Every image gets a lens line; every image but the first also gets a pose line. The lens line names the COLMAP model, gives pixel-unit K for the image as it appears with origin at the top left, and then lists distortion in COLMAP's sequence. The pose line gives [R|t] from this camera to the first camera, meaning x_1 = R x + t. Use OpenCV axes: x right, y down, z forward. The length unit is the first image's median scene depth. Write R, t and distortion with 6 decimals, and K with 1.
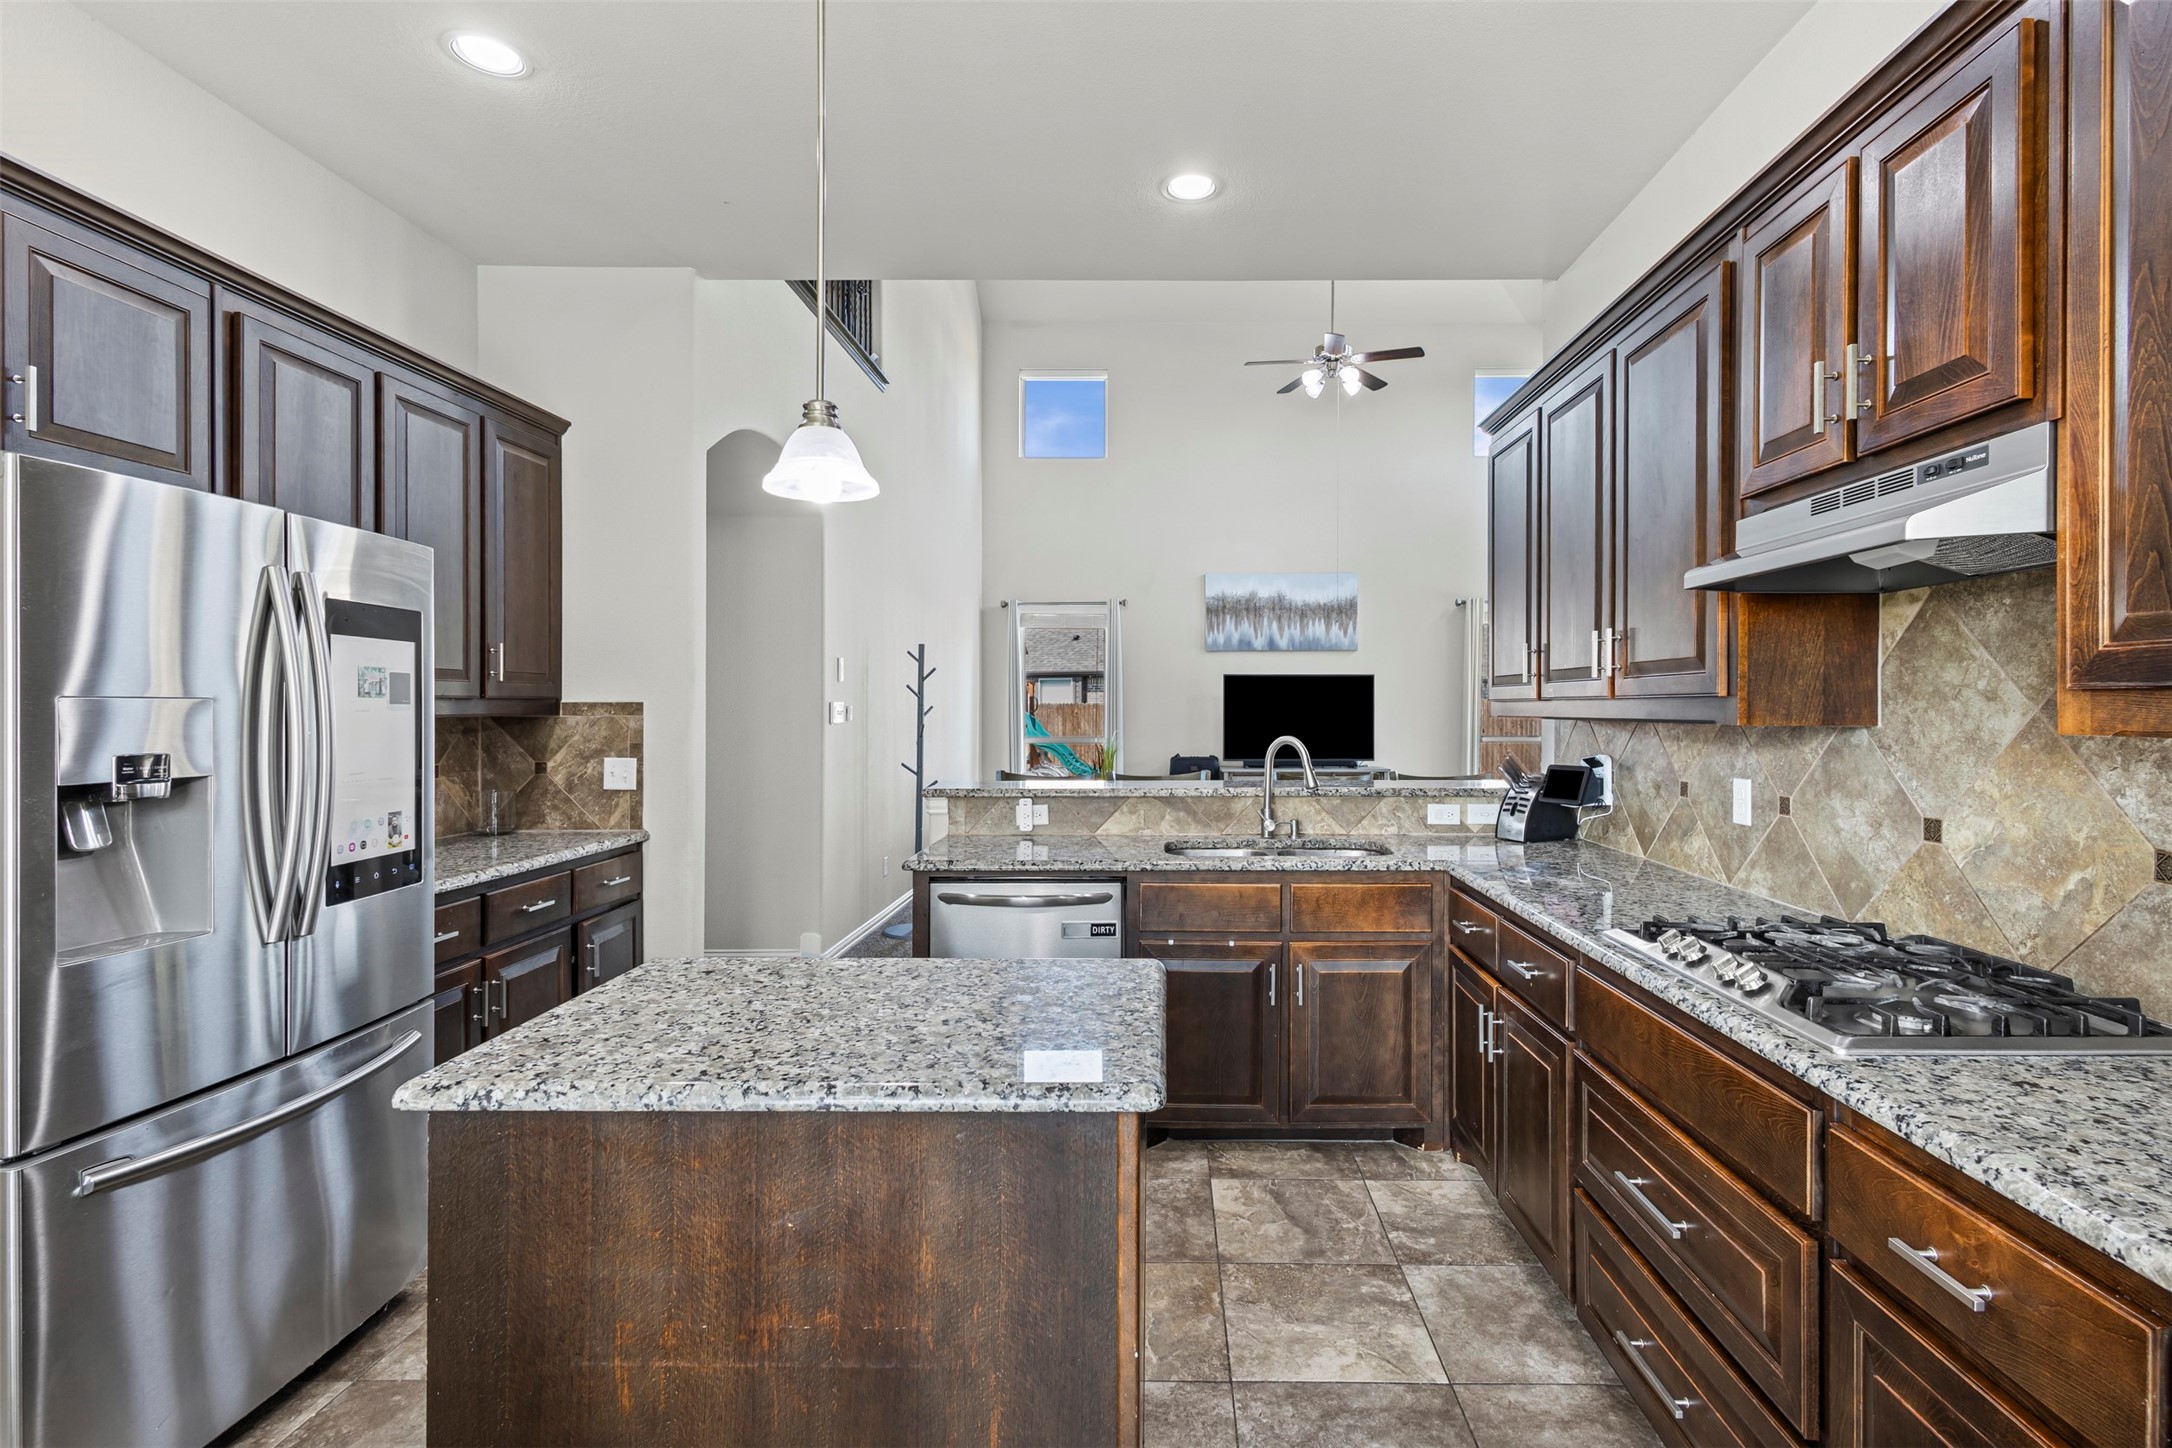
lens RADIAL K [[1023.1, 0, 1158.8], [0, 1023.1, 714.0], [0, 0, 1]] dist [0.010188, -0.000135]
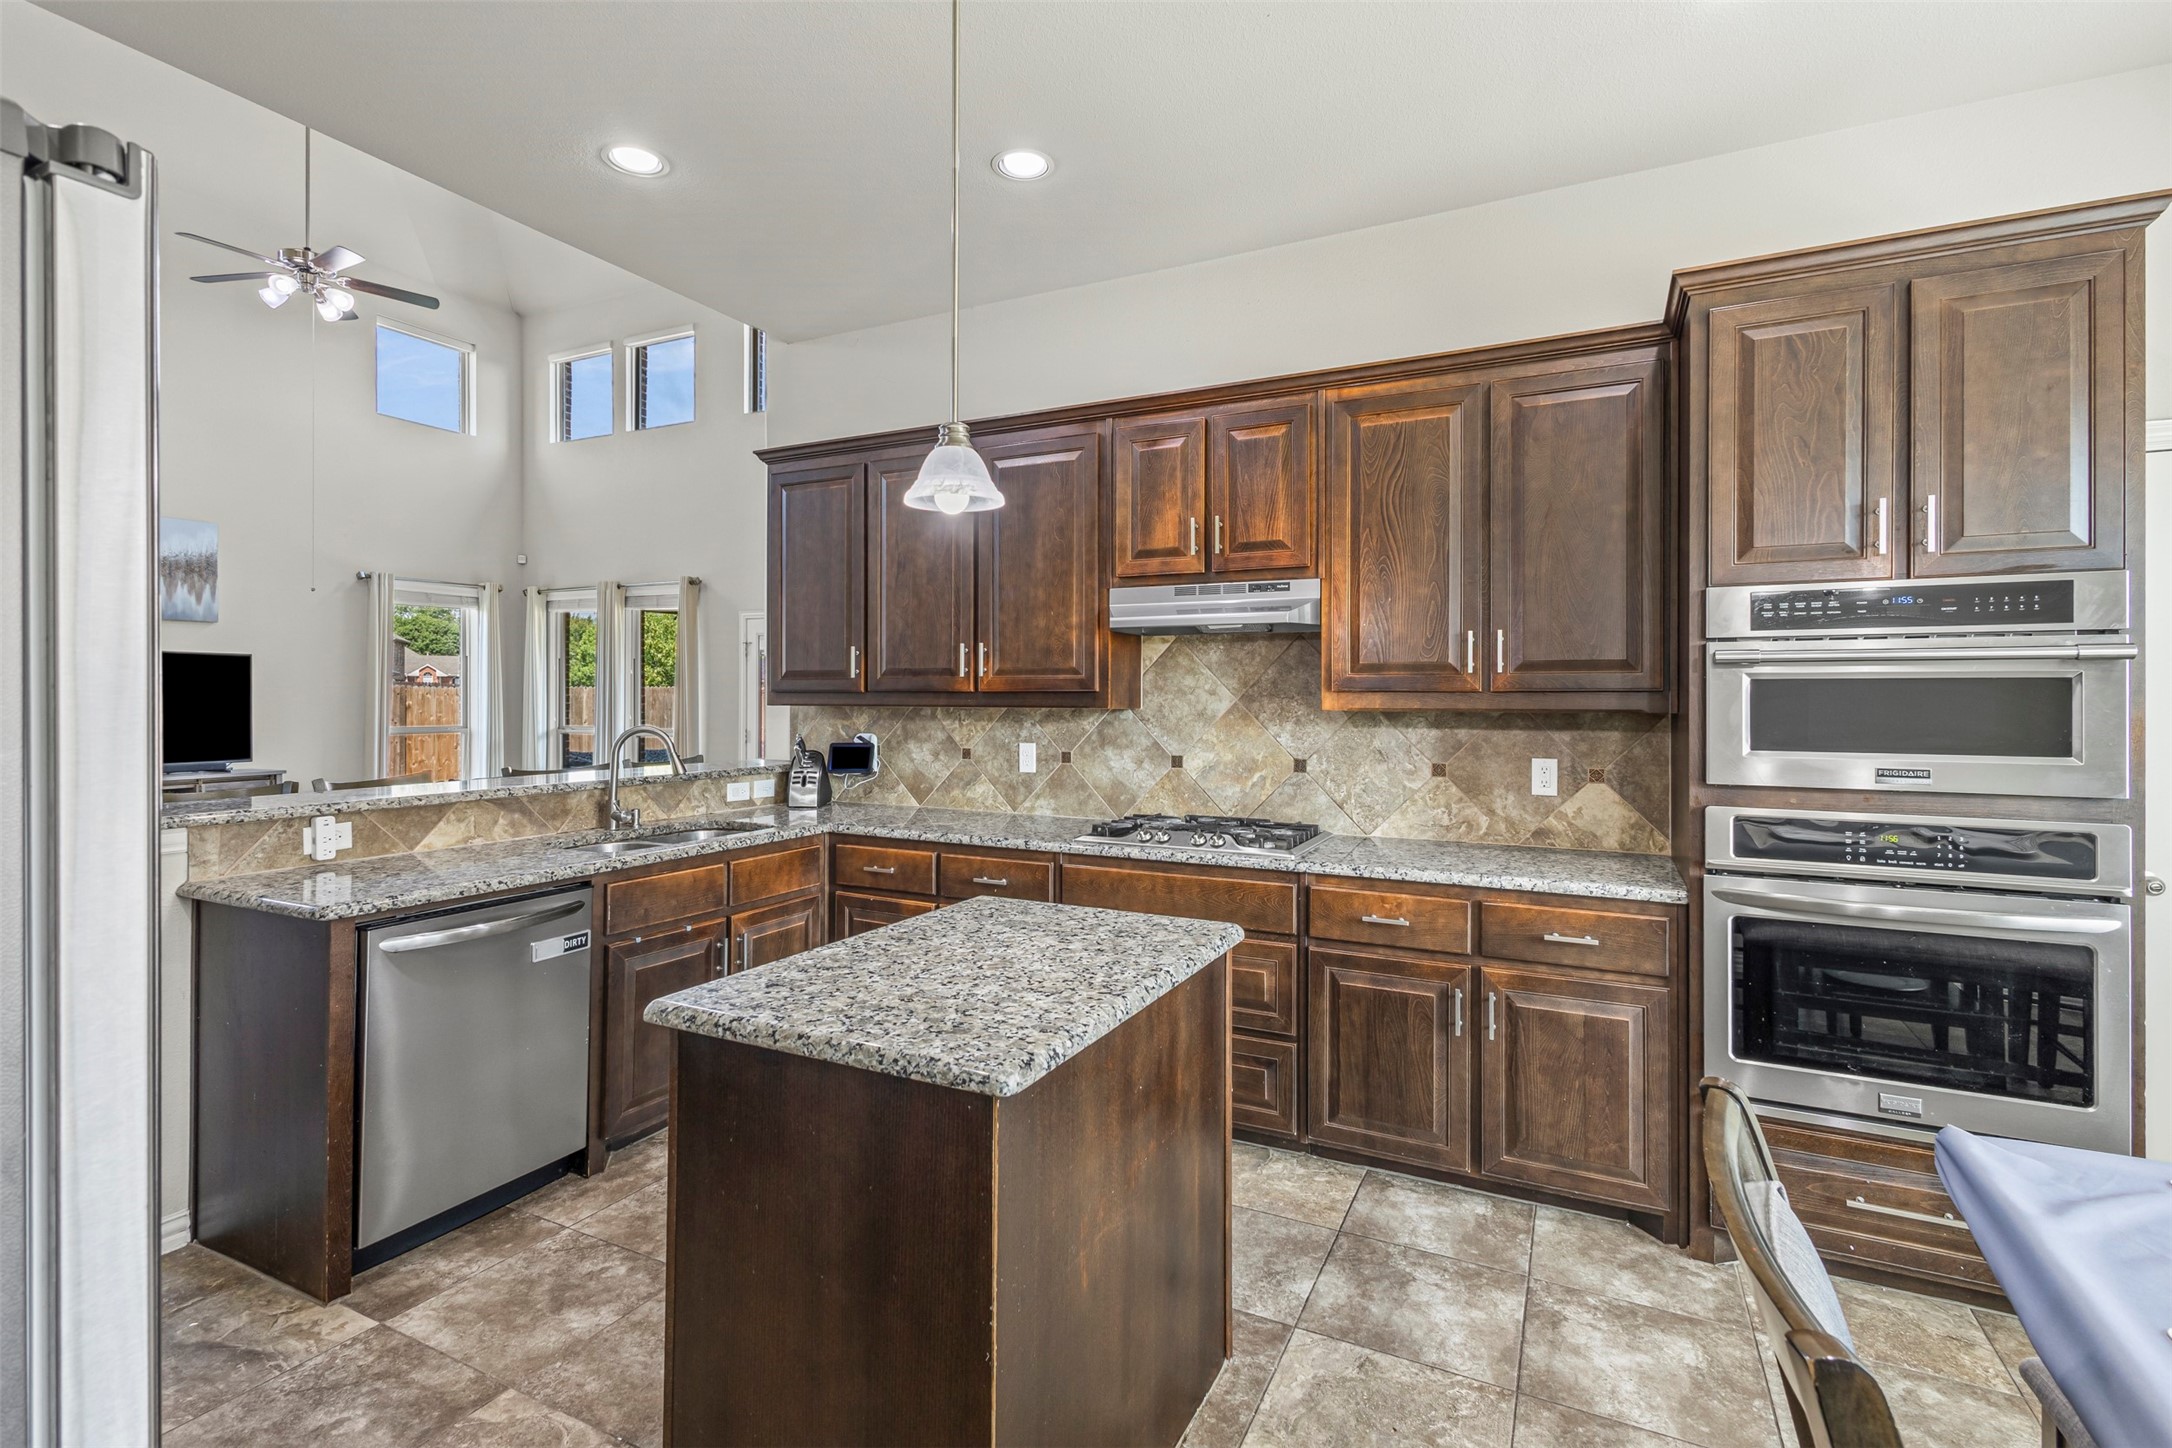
lens RADIAL K [[1003.7, 0, 1080.5], [0, 1003.7, 702.6], [0, 0, 1]] dist [0.011514, -0.004318]
pose [[0.448565, -0.003261, 0.893744, -0.890666], [0.002592, 0.999994, 0.002347, -0.002663], [-0.893746, 0.001264, 0.448571, 0.277038]]
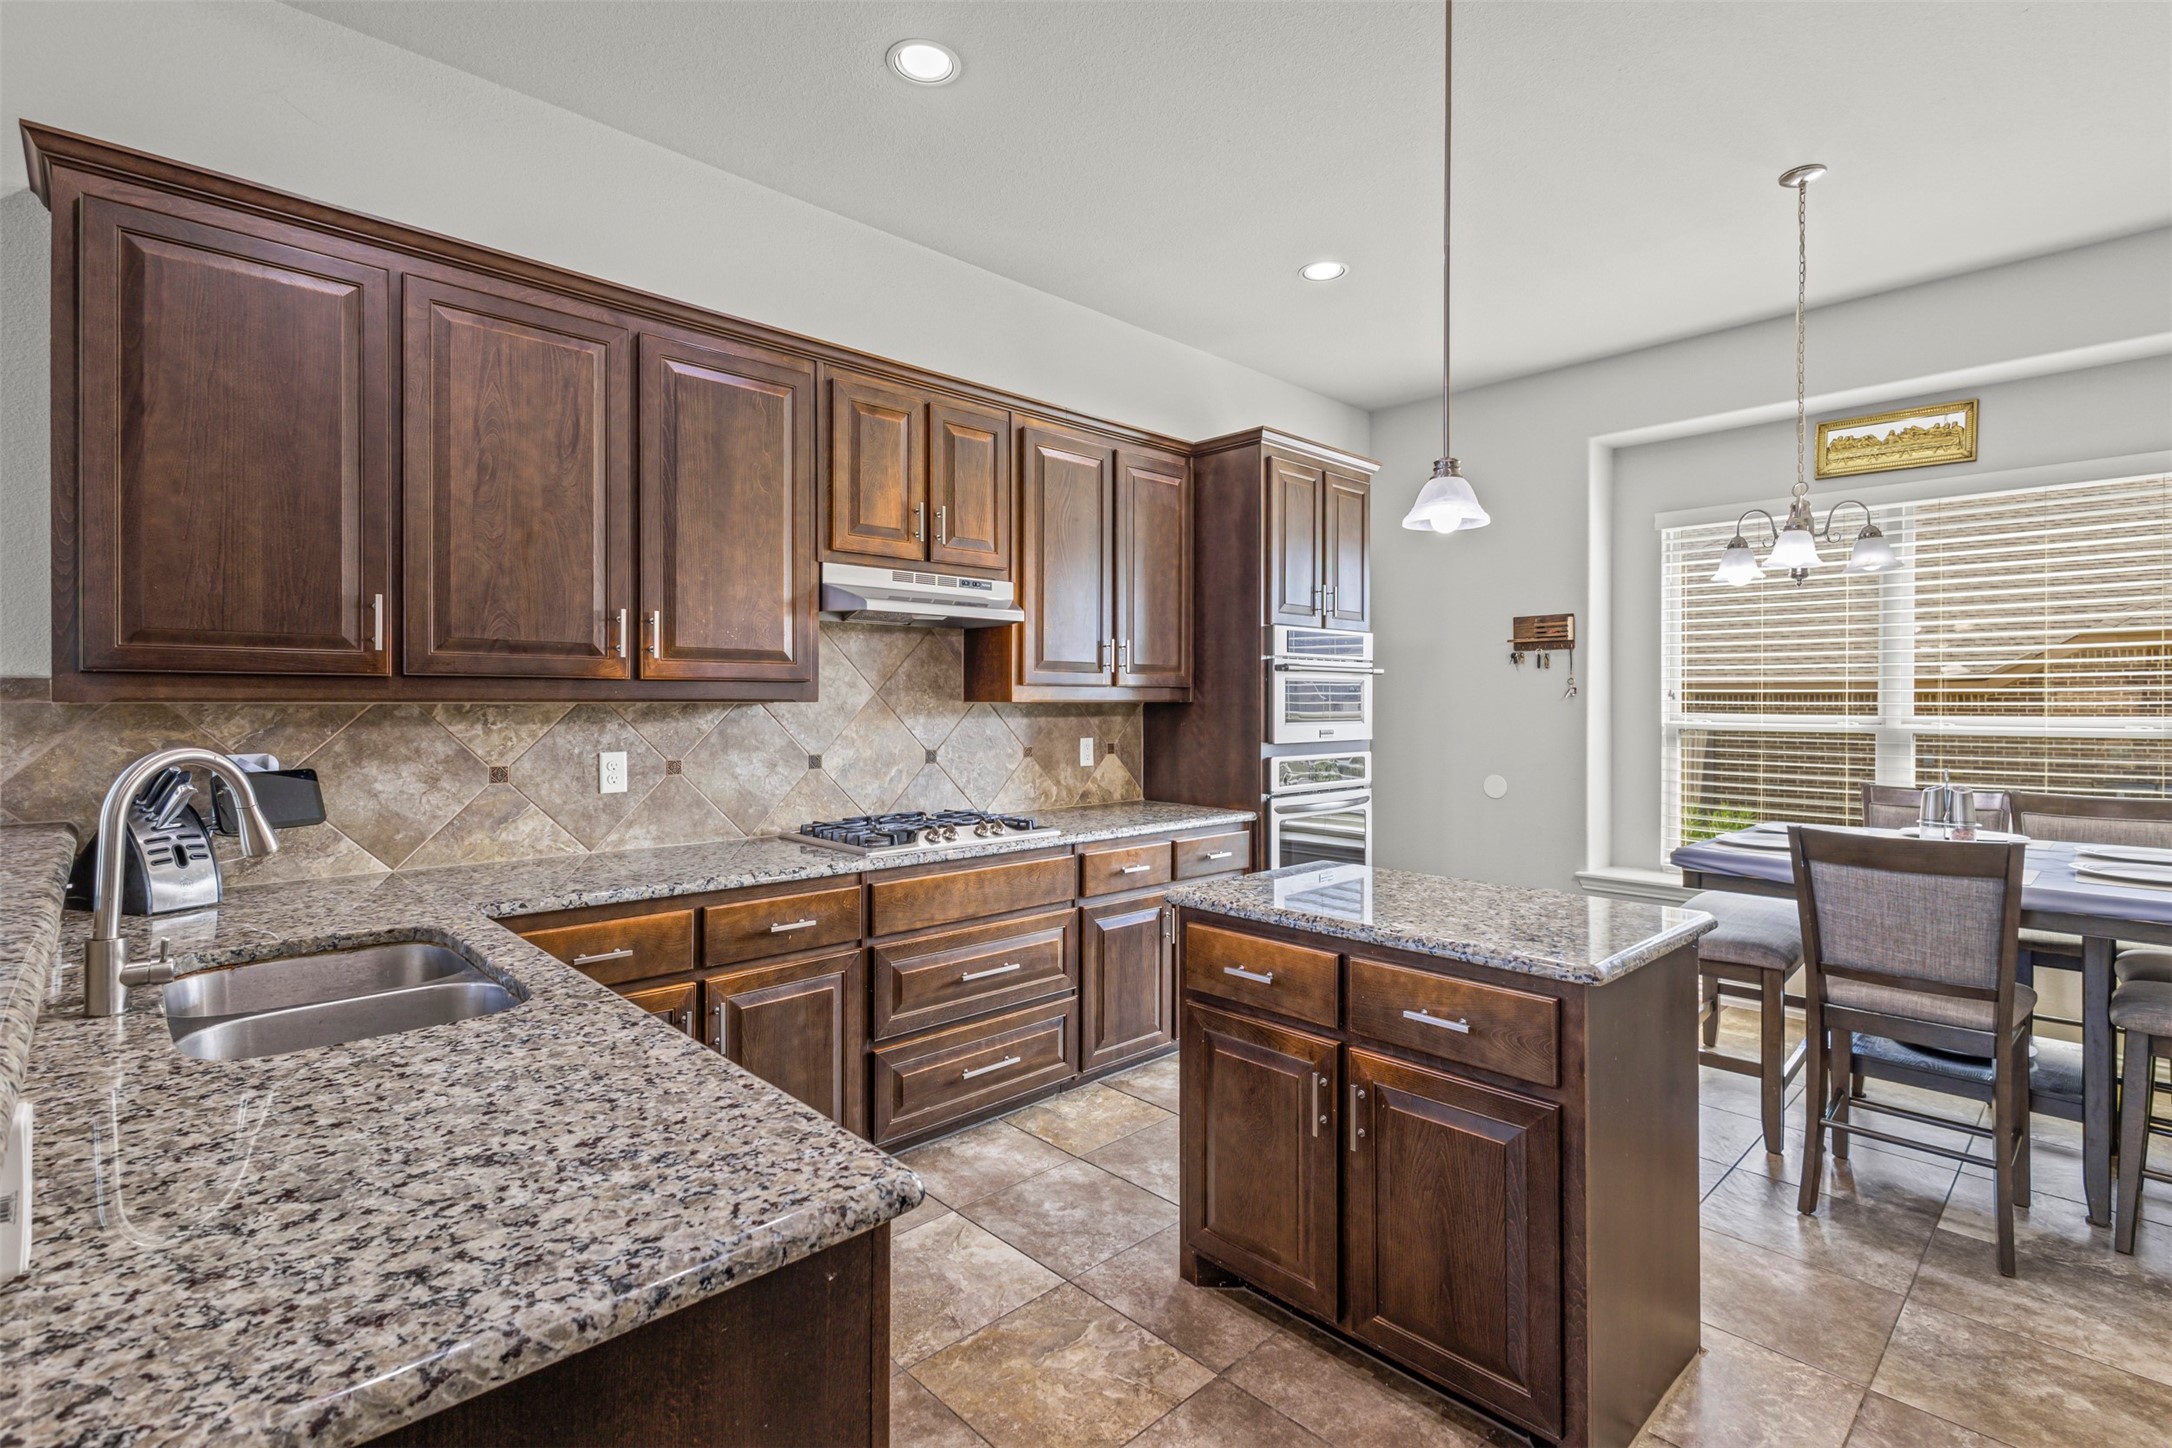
lens RADIAL K [[1003.7, 0, 1080.5], [0, 1003.7, 702.6], [0, 0, 1]] dist [0.011514, -0.004318]
pose [[-0.686837, -0.001236, 0.726811, -0.682625], [0.003725, 0.999979, 0.005221, 0.005562], [-0.726802, 0.006294, -0.686818, 1.608412]]
